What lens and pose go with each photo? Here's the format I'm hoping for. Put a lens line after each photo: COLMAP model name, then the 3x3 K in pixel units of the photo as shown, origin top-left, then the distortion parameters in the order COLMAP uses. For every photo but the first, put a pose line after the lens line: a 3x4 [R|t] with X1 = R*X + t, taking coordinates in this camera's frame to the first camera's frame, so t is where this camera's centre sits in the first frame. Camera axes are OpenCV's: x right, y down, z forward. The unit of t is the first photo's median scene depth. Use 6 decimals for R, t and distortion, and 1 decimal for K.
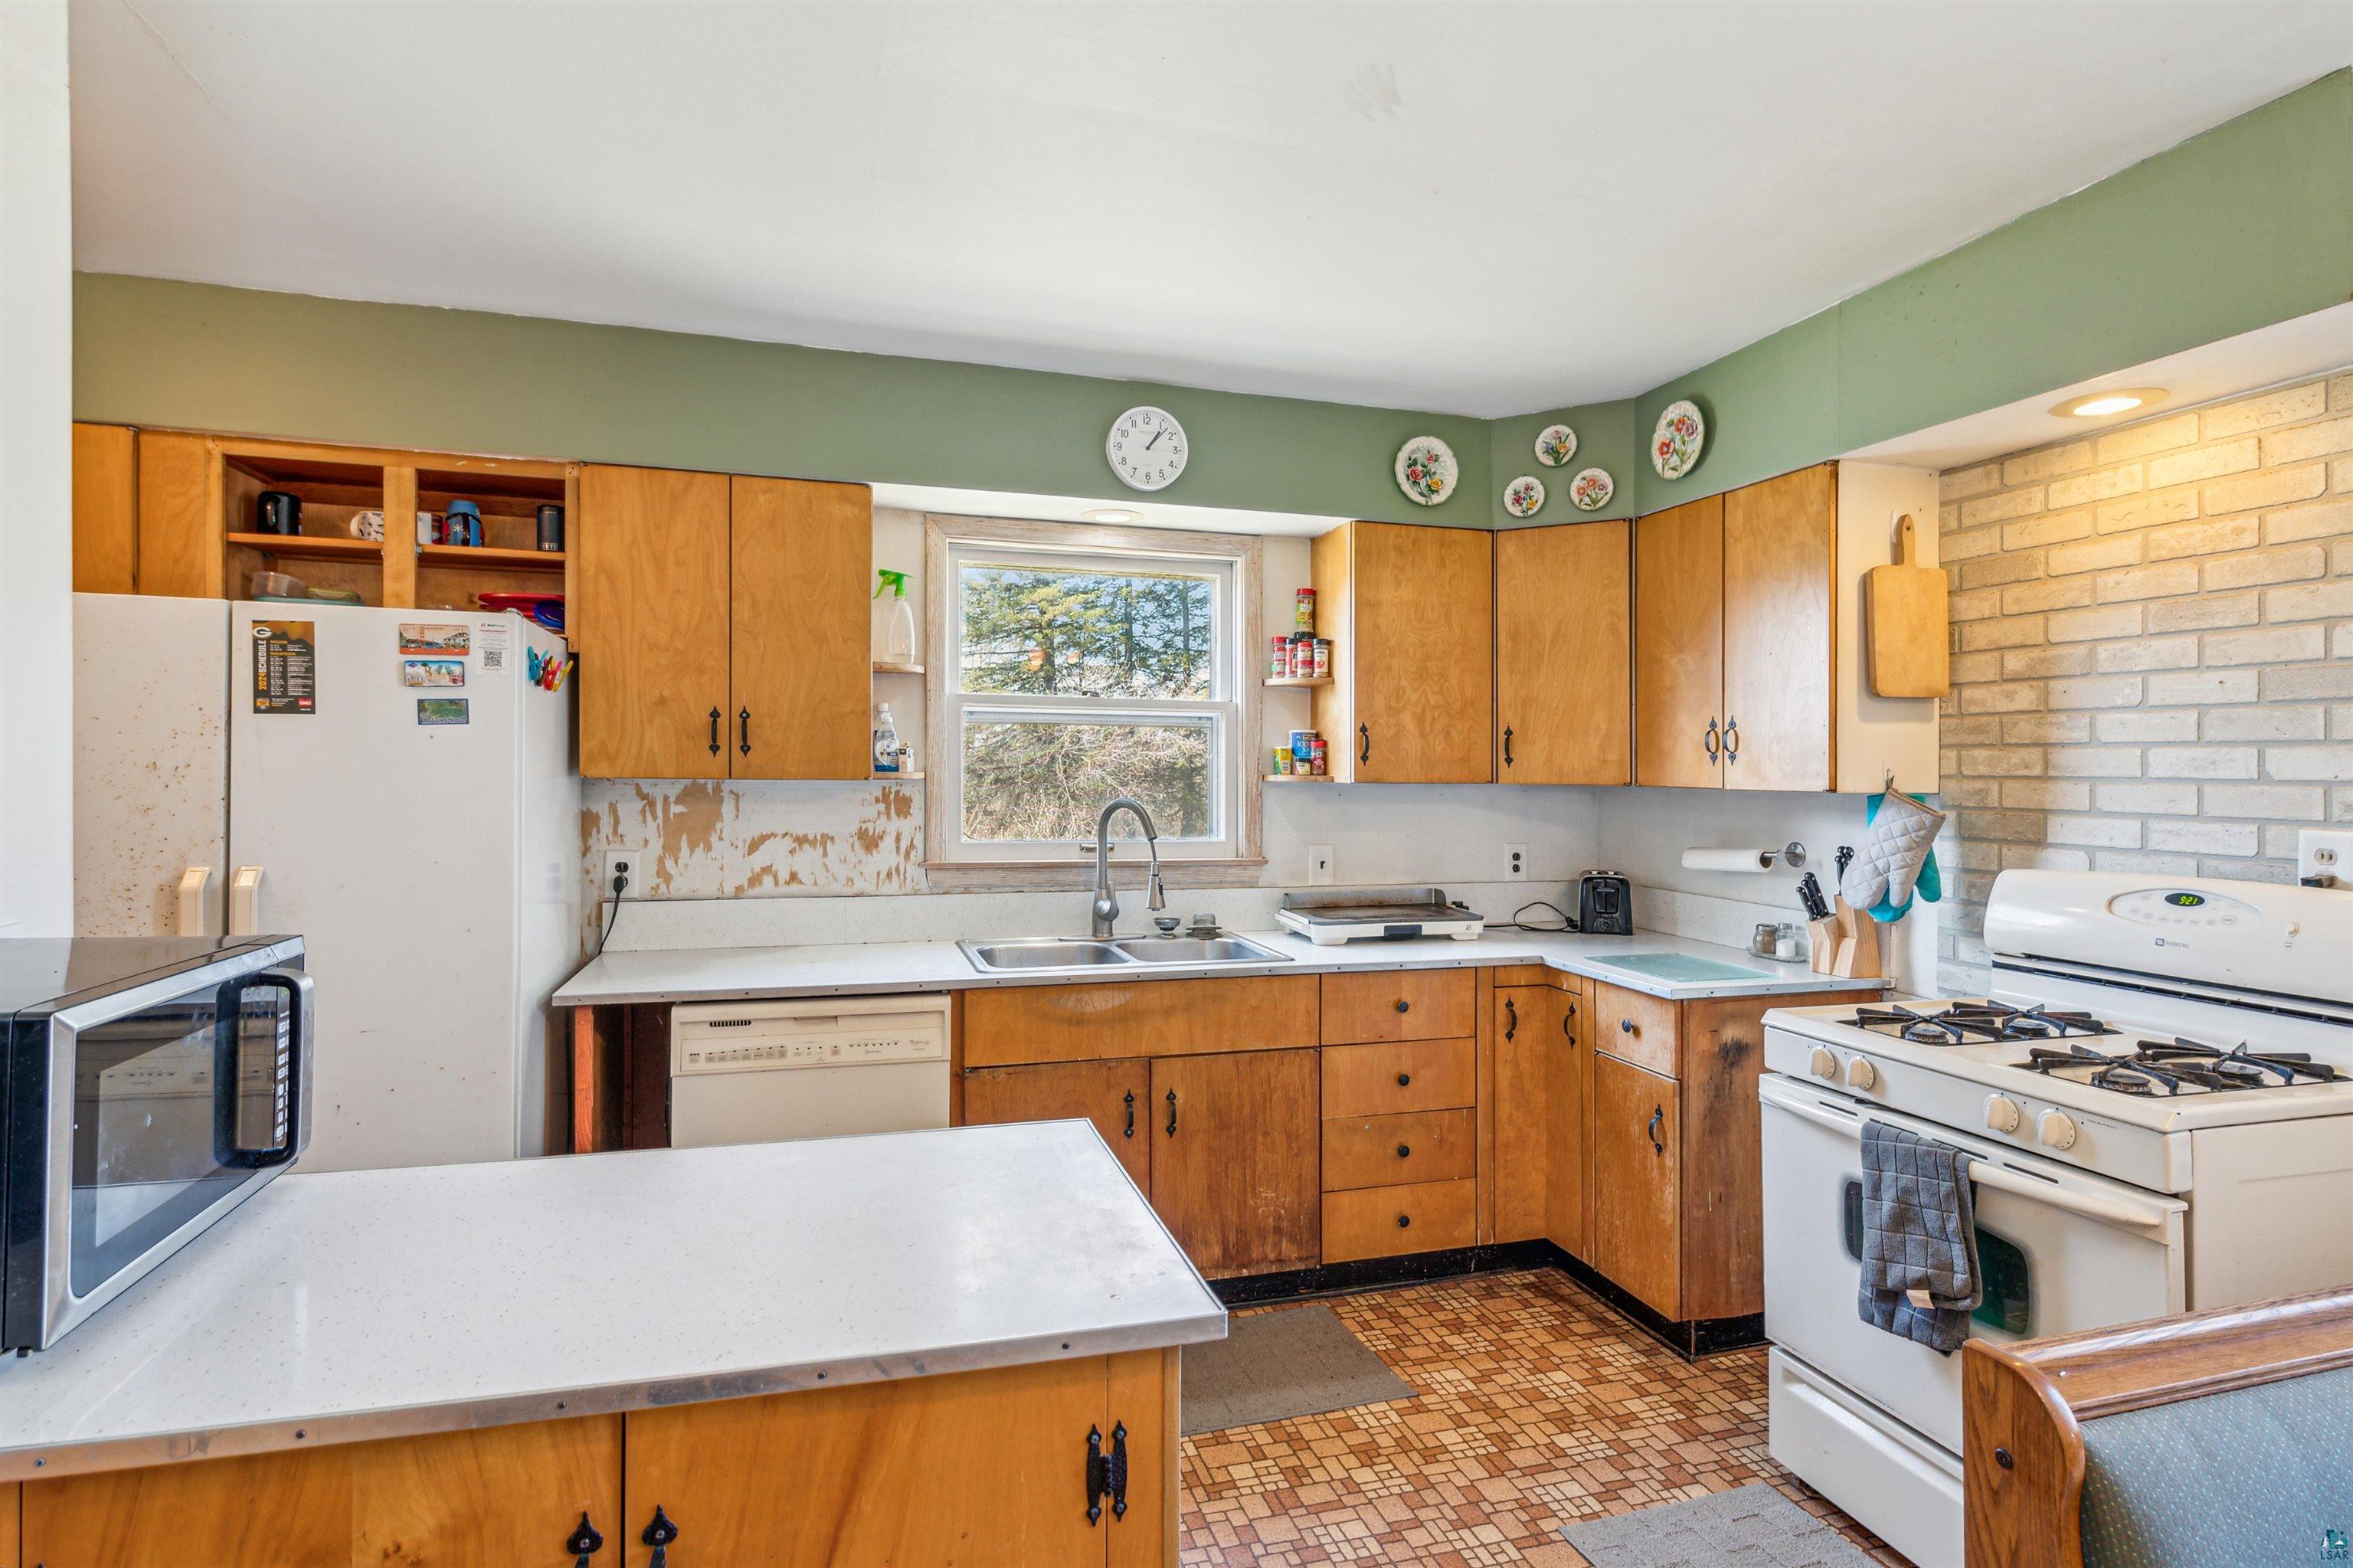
lens RADIAL K [[1197.2, 0, 1179.4], [0, 1197.2, 771.5], [0, 0, 1]] dist [0.007244, 0.000150]
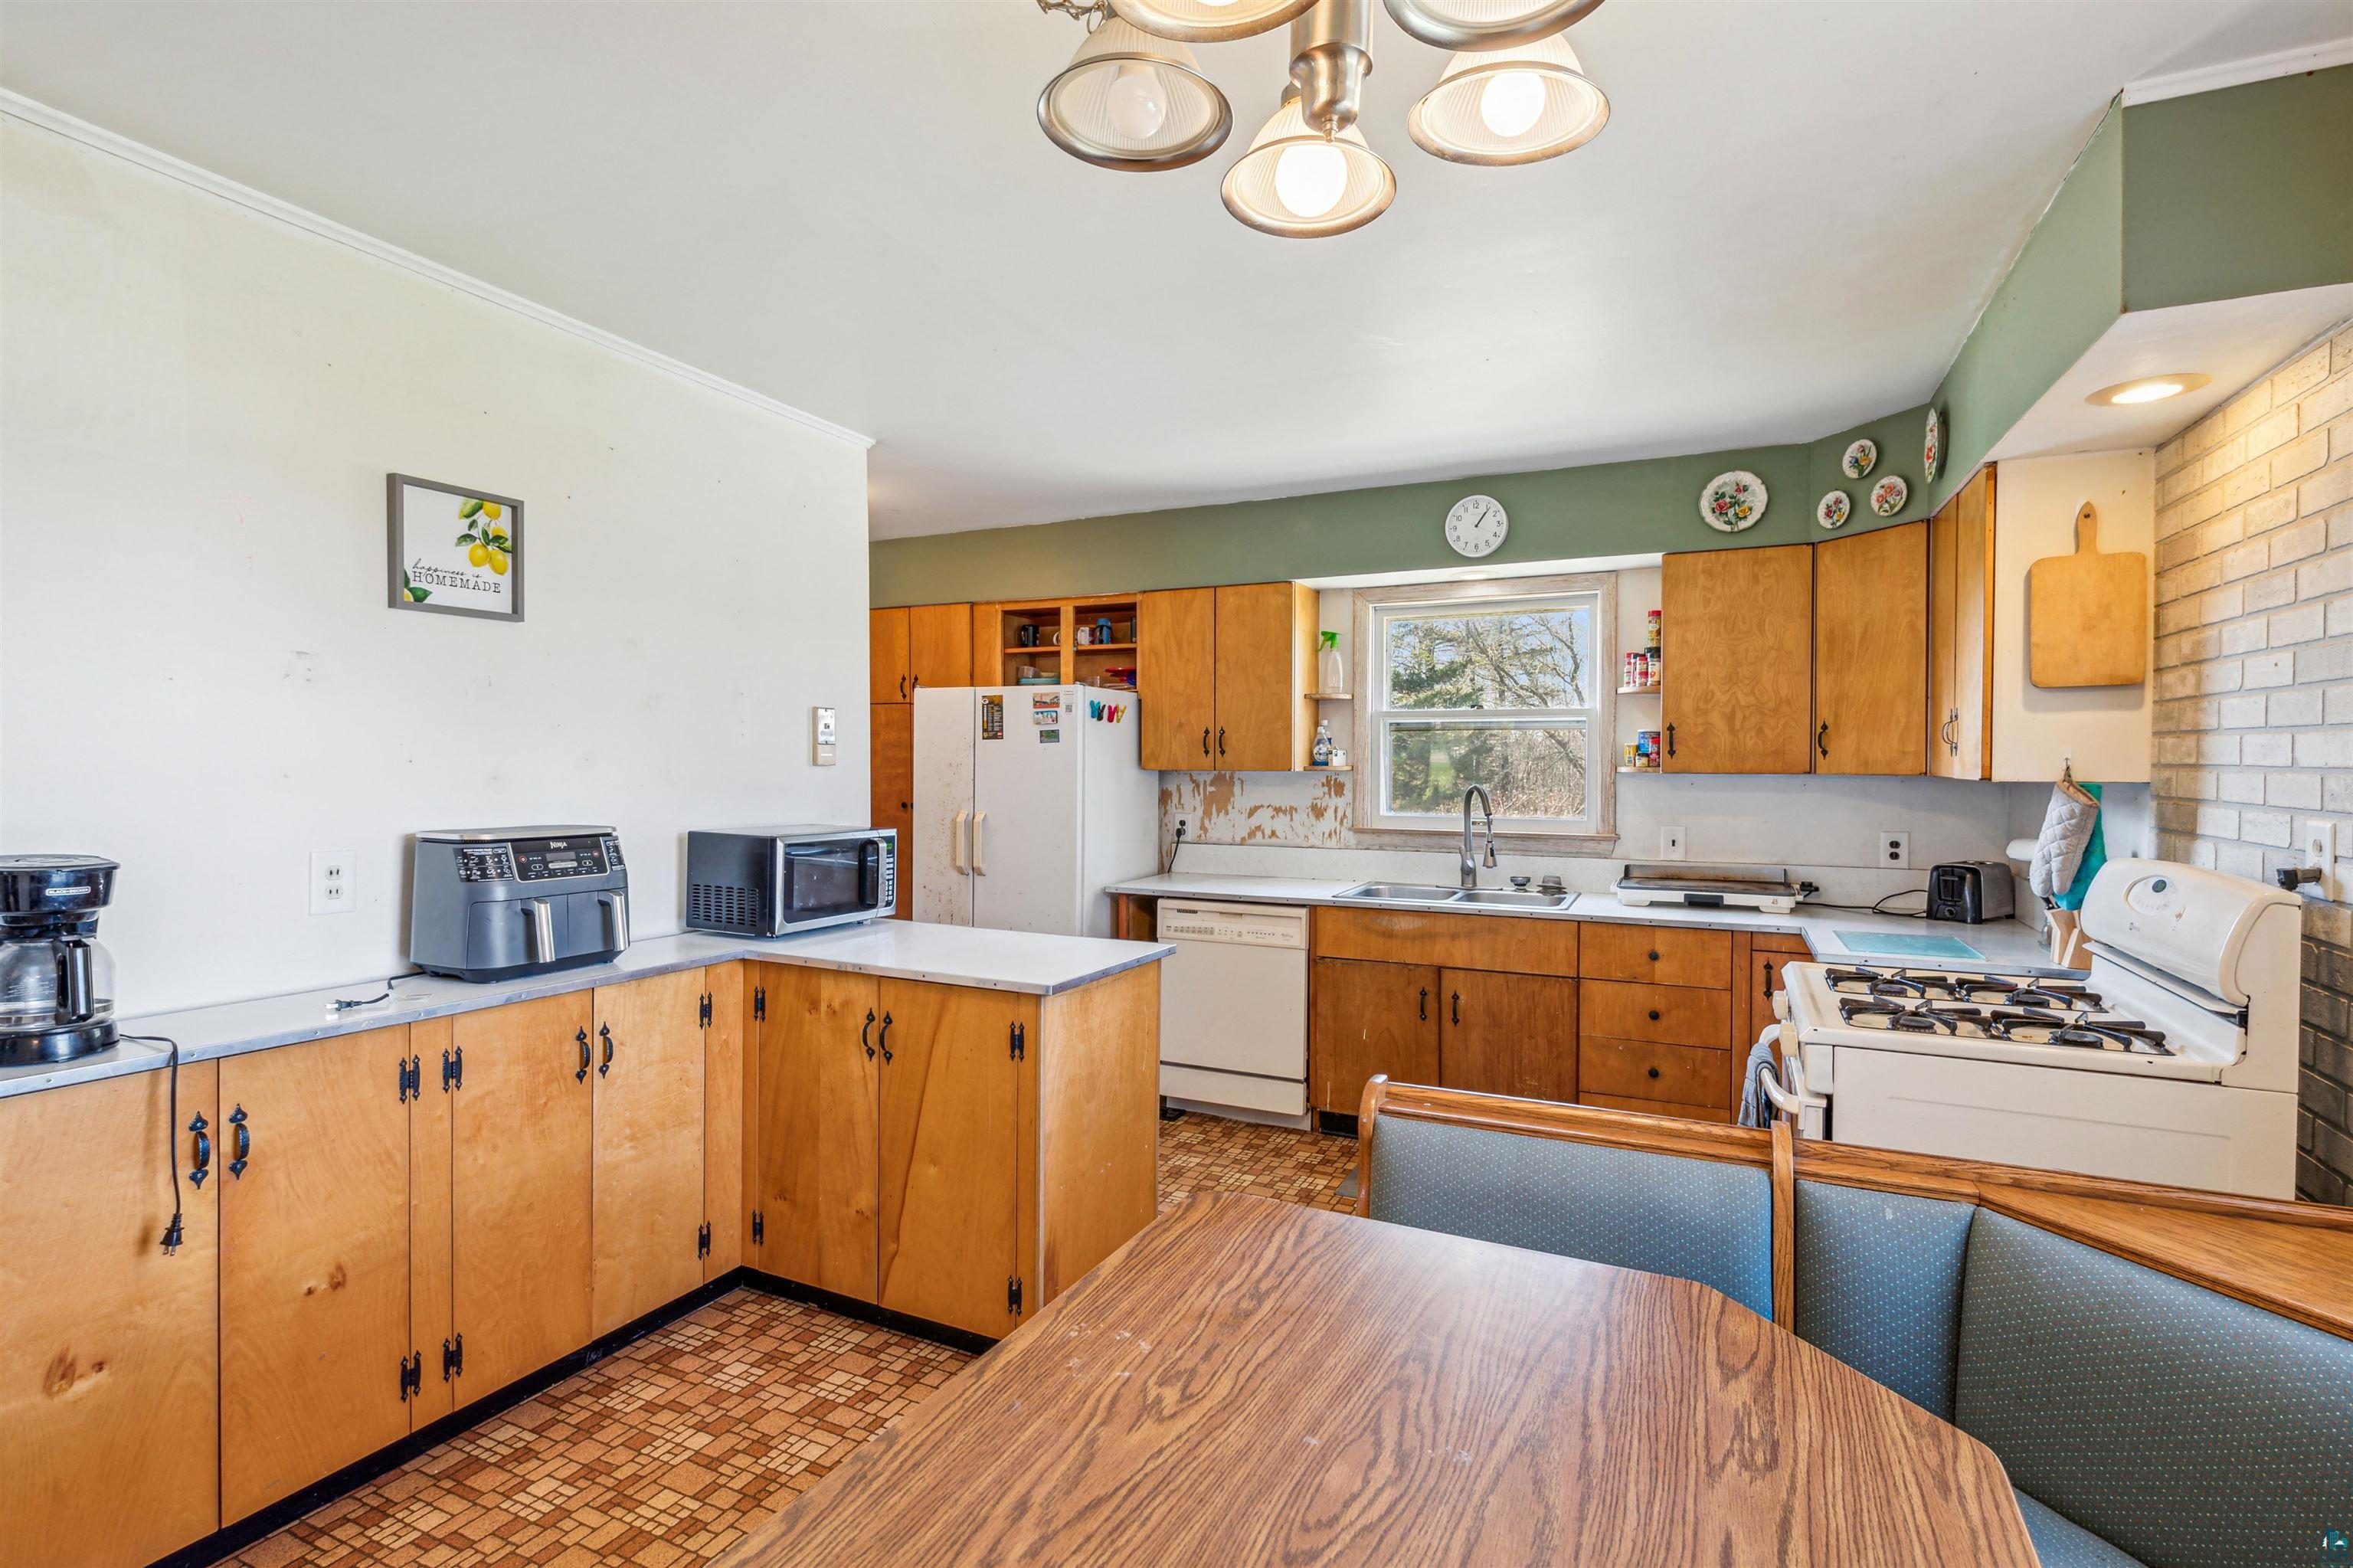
lens RADIAL K [[1105.3, 0, 1172.1], [0, 1105.3, 778.6], [0, 0, 1]] dist [0.006302, 0.000321]
pose [[0.743505, 0.002977, -0.668724, 0.562483], [0.004093, 0.999951, 0.009002, 0.003181], [0.668718, -0.009430, 0.743456, -0.165402]]
